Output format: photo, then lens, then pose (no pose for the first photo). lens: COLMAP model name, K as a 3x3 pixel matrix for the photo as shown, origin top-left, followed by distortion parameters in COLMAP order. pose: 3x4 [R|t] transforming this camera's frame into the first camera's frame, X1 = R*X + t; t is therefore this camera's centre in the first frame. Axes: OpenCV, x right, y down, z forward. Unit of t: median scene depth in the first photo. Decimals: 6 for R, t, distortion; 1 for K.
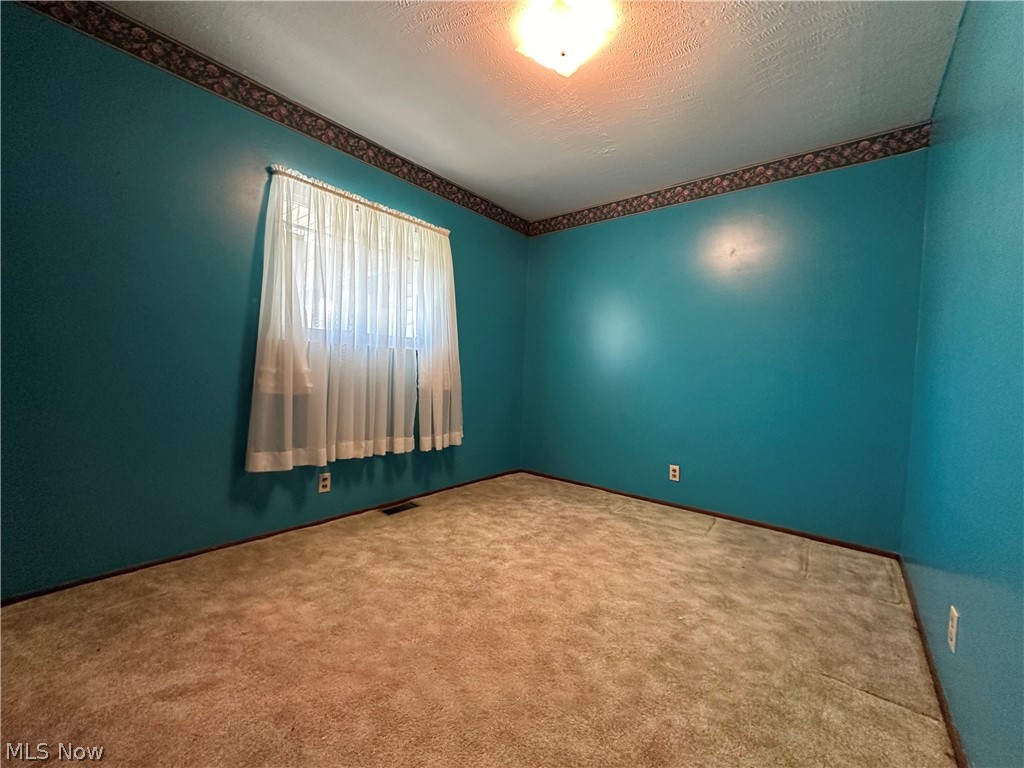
lens RADIAL K [[423.0, 0, 511.0], [0, 423.0, 390.4], [0, 0, 1]] dist [-0.004404, 0.000872]
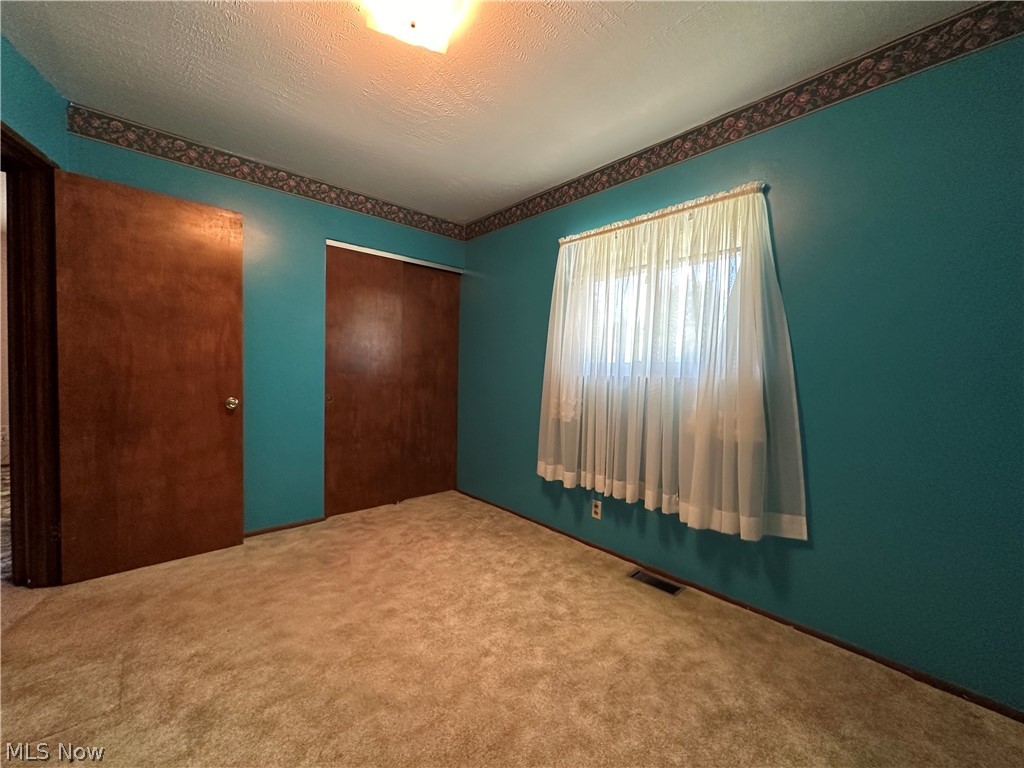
lens RADIAL K [[423.0, 0, 511.3], [0, 423.0, 382.7], [0, 0, 1]] dist [-0.004404, 0.000872]
pose [[-0.177667, -0.008784, -0.984051, 0.627748], [-0.064634, 0.997905, 0.002762, -0.083271], [0.981966, 0.064093, -0.177863, 0.959584]]
